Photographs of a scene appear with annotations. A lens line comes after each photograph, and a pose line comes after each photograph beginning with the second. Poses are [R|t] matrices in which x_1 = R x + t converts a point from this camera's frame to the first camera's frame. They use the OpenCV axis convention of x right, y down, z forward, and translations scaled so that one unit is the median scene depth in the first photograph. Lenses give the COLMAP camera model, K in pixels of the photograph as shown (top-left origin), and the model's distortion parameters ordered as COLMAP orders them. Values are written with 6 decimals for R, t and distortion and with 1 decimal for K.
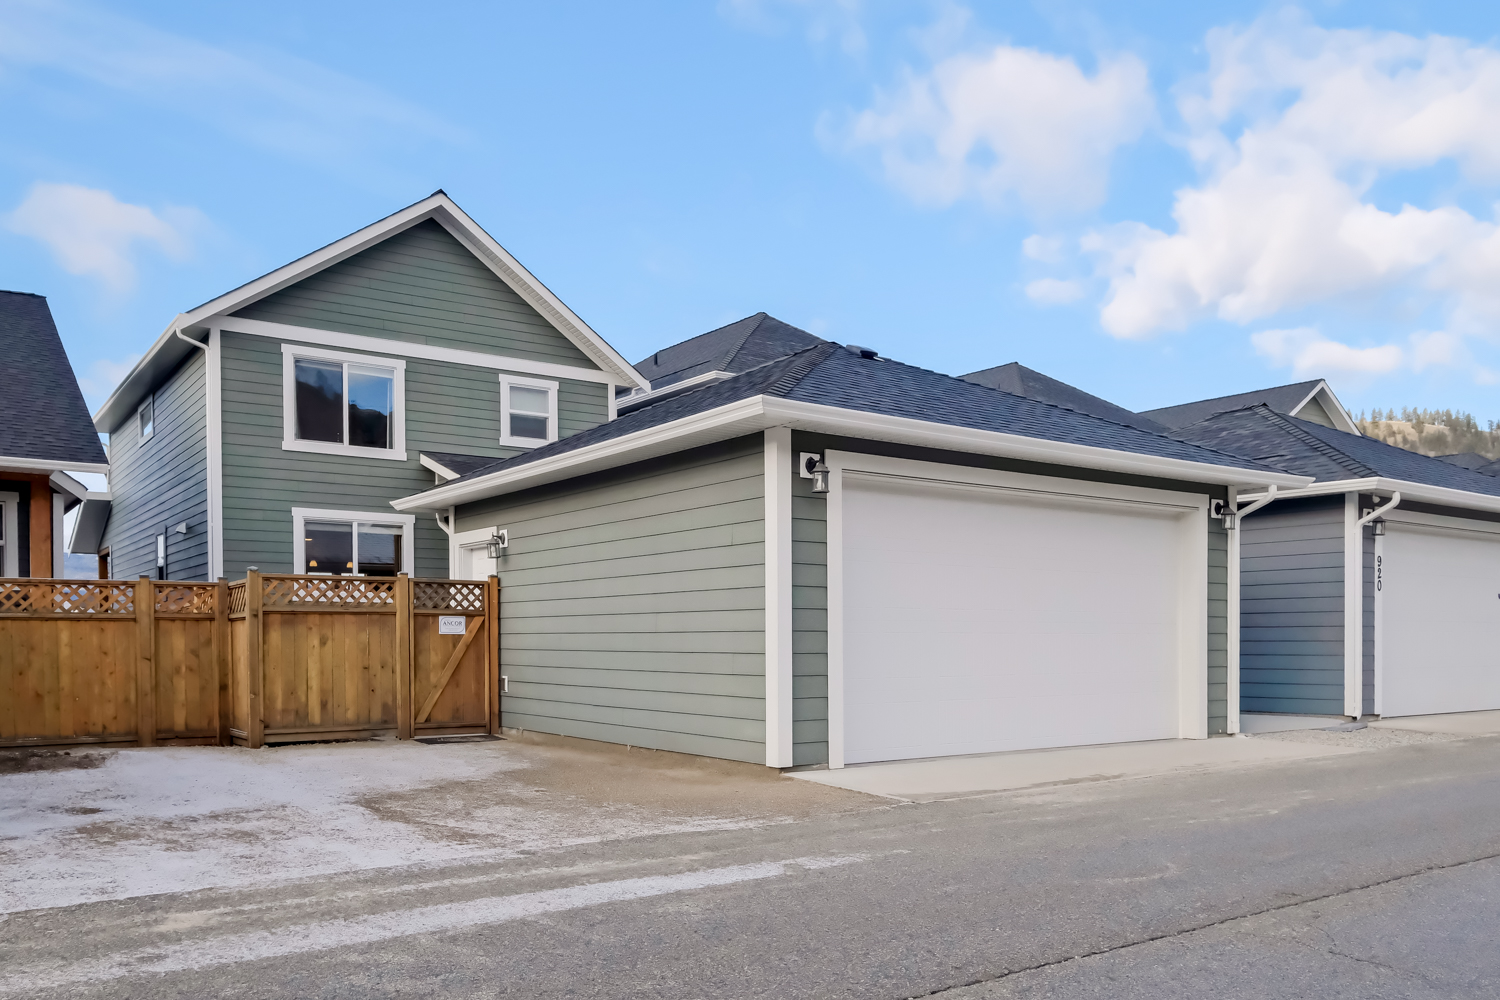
lens RADIAL K [[1197.9, 0, 761.1], [0, 1197.9, 500.9], [0, 0, 1]] dist [0.007443, -0.001445]
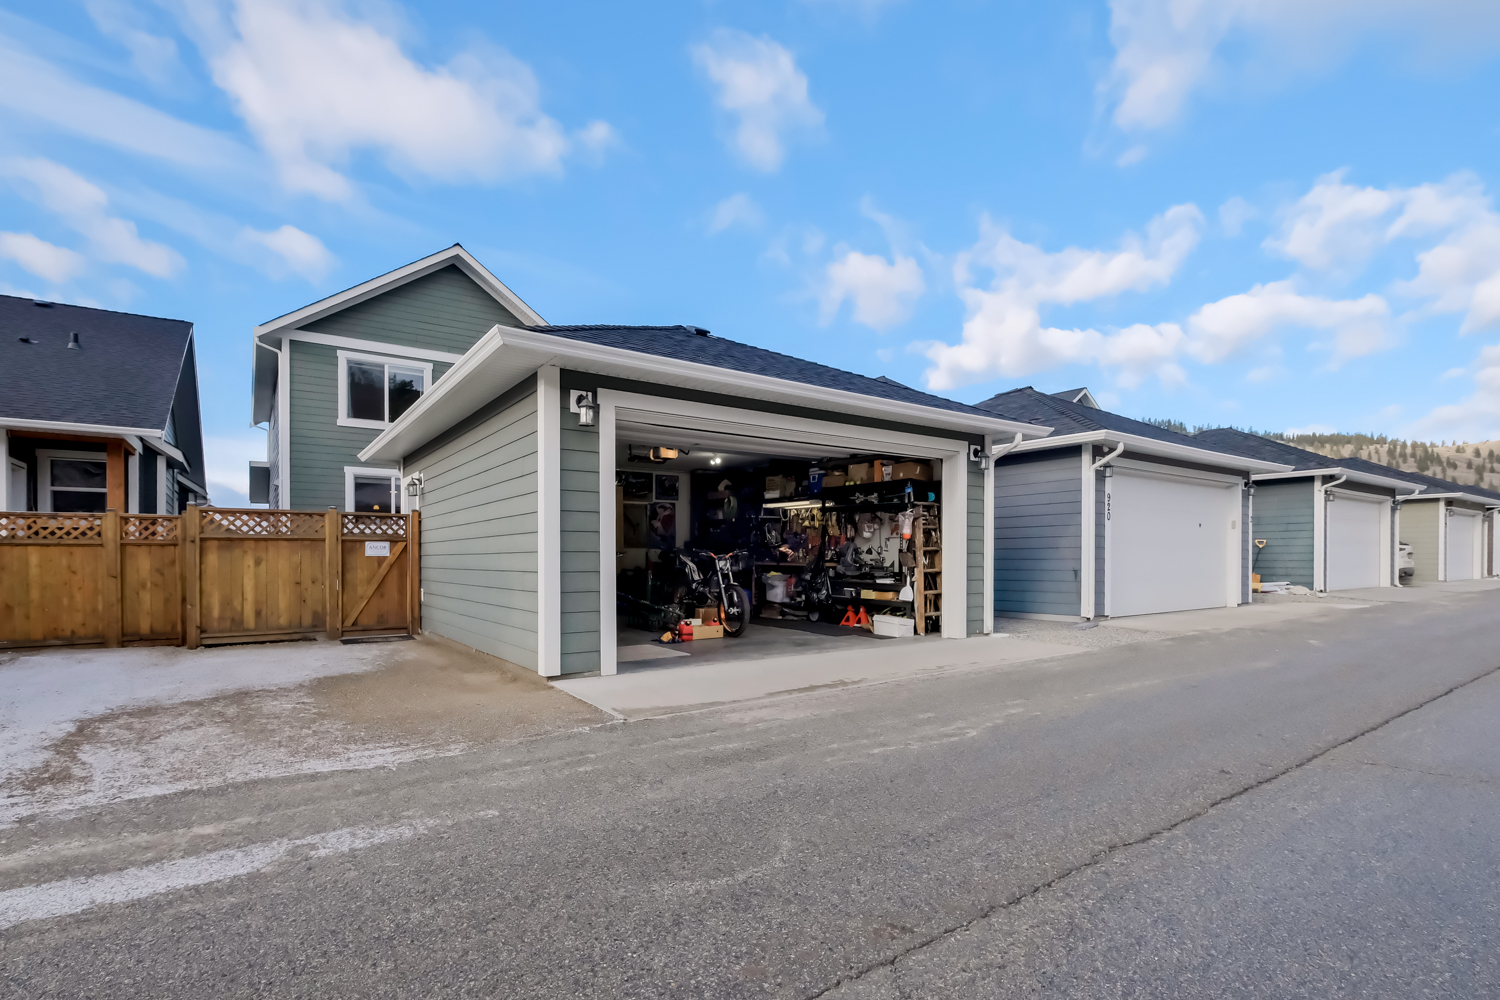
lens RADIAL K [[703.8, 0, 773.7], [0, 703.8, 479.7], [0, 0, 1]] dist [0.002625, -0.001229]
pose [[0.999973, -0.002606, 0.006914, 0.165071], [0.002588, 0.999993, 0.002627, 0.031597], [-0.006920, -0.002609, 0.999973, 0.269073]]
